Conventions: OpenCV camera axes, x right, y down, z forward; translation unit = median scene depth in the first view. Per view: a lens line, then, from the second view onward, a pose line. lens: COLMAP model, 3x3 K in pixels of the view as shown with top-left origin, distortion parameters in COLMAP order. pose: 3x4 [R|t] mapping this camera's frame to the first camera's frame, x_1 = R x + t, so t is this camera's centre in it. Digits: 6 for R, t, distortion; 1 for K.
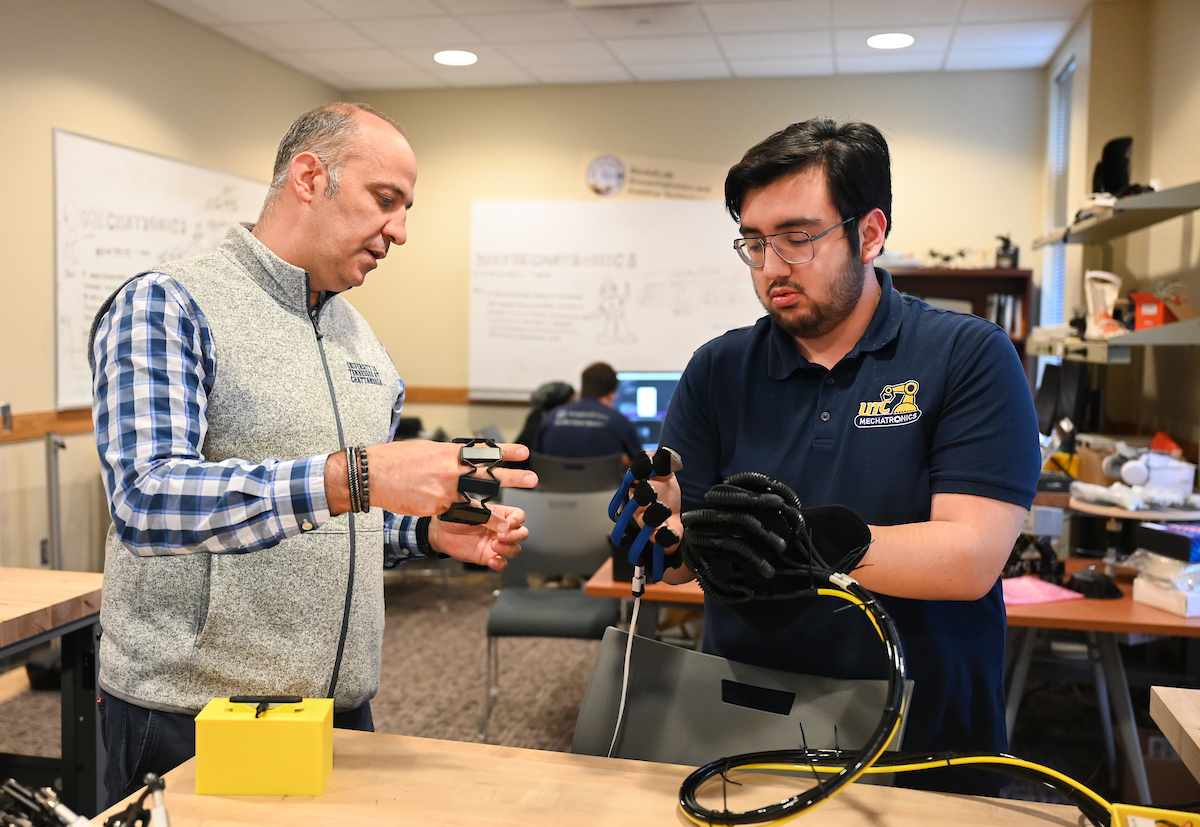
lens RADIAL K [[1206.8, 0, 564.2], [0, 1206.8, 400.8], [0, 0, 1]] dist [-0.000741, 0.000000]
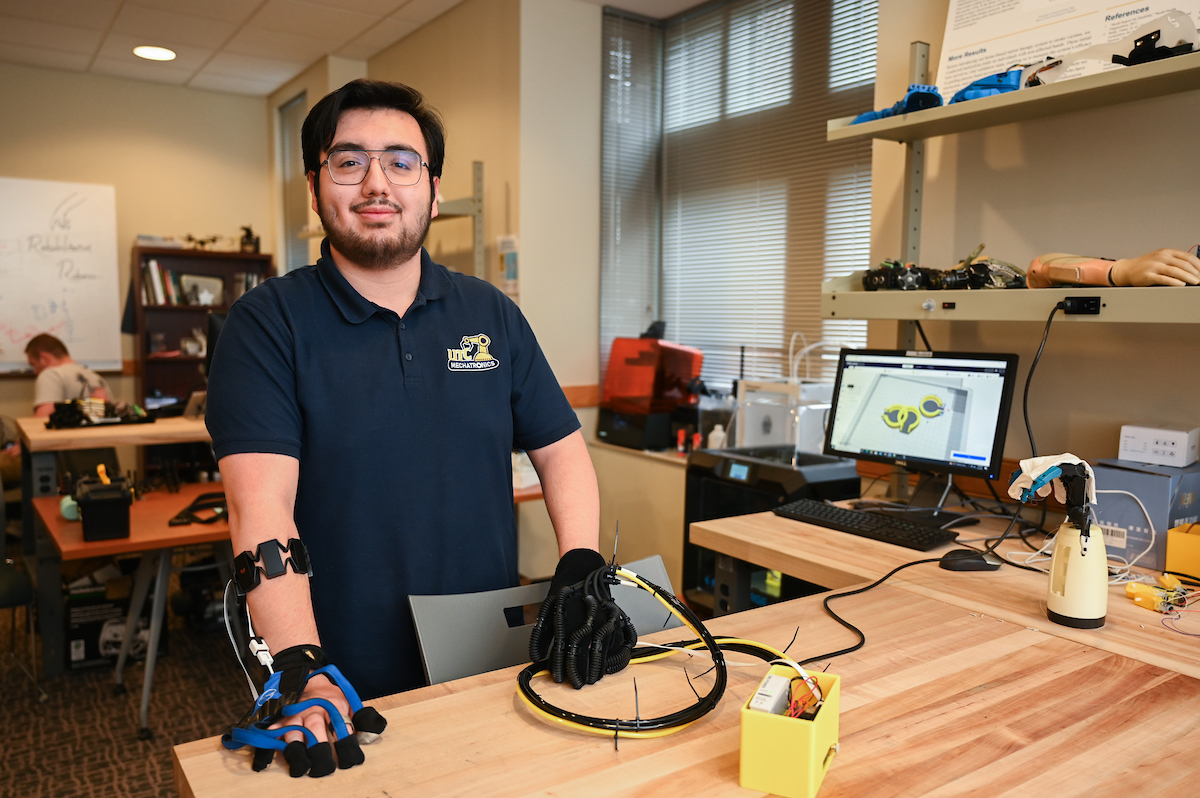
lens RADIAL K [[900.6, 0, 600.1], [0, 900.6, 411.2], [0, 0, 1]] dist [-0.002268, -0.001873]
pose [[0.661795, -0.089755, 0.744293, -0.133636], [0.044493, 0.995760, 0.080518, -0.002677], [-0.748364, -0.020171, 0.662982, 0.093831]]
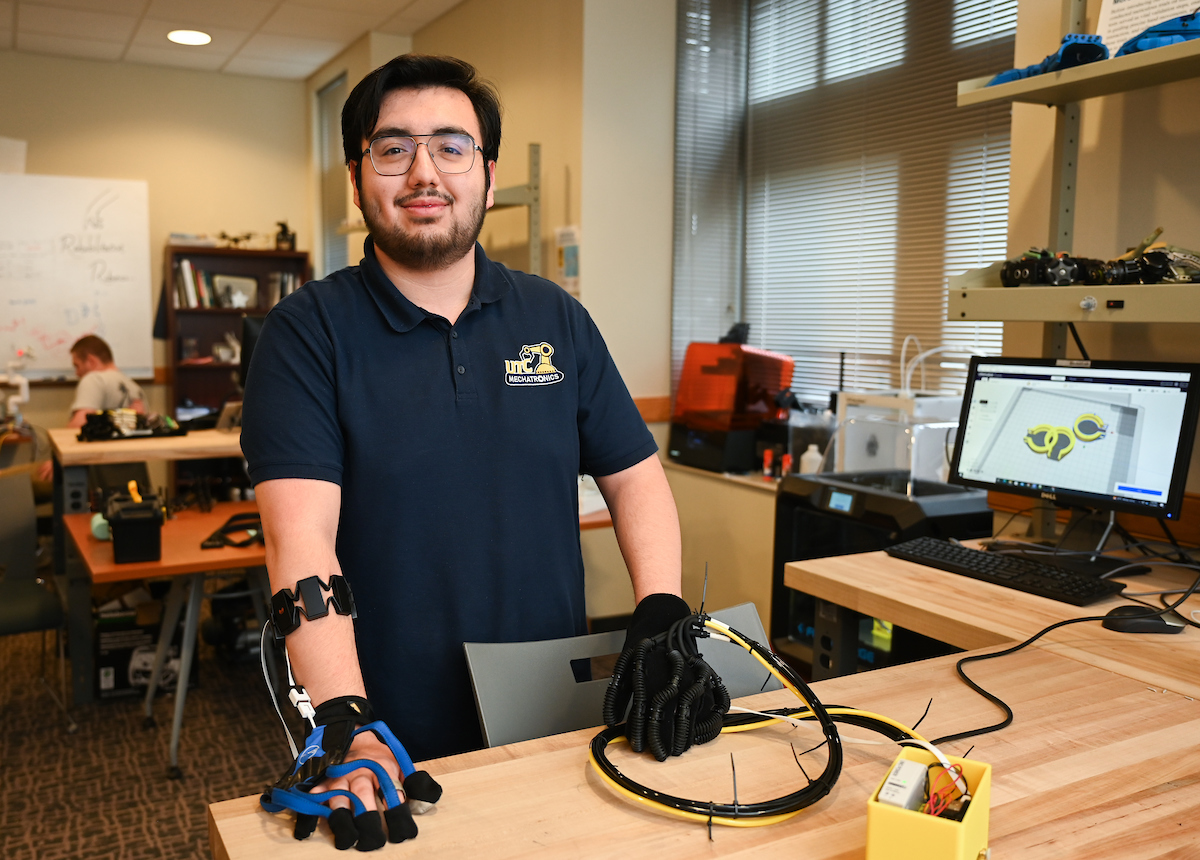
lens RADIAL K [[1018.1, 0, 526.3], [0, 1018.1, 422.9], [0, 0, 1]] dist [-0.008627, 0.003276]
pose [[0.757029, -0.083171, 0.648067, -0.131695], [0.046805, 0.996220, 0.073178, -0.004029], [-0.651703, -0.025065, 0.758060, 0.101616]]
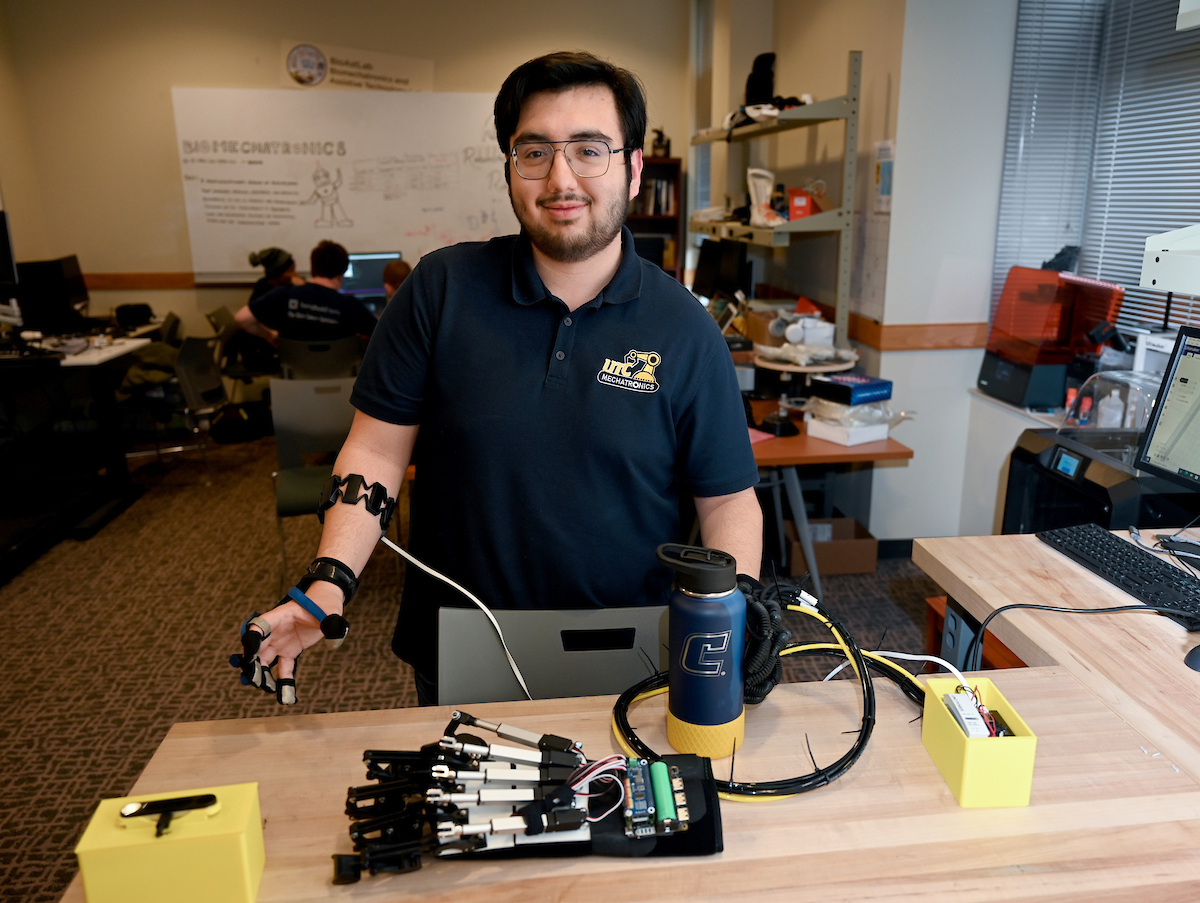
lens RADIAL K [[967.8, 0, 645.6], [0, 967.8, 469.5], [0, 0, 1]] dist [0.002763, 0.000403]
pose [[0.927563, -0.116865, 0.354923, -0.042428], [0.036980, 0.973882, 0.224022, -0.024119], [-0.371833, -0.194670, 0.907658, 0.052291]]
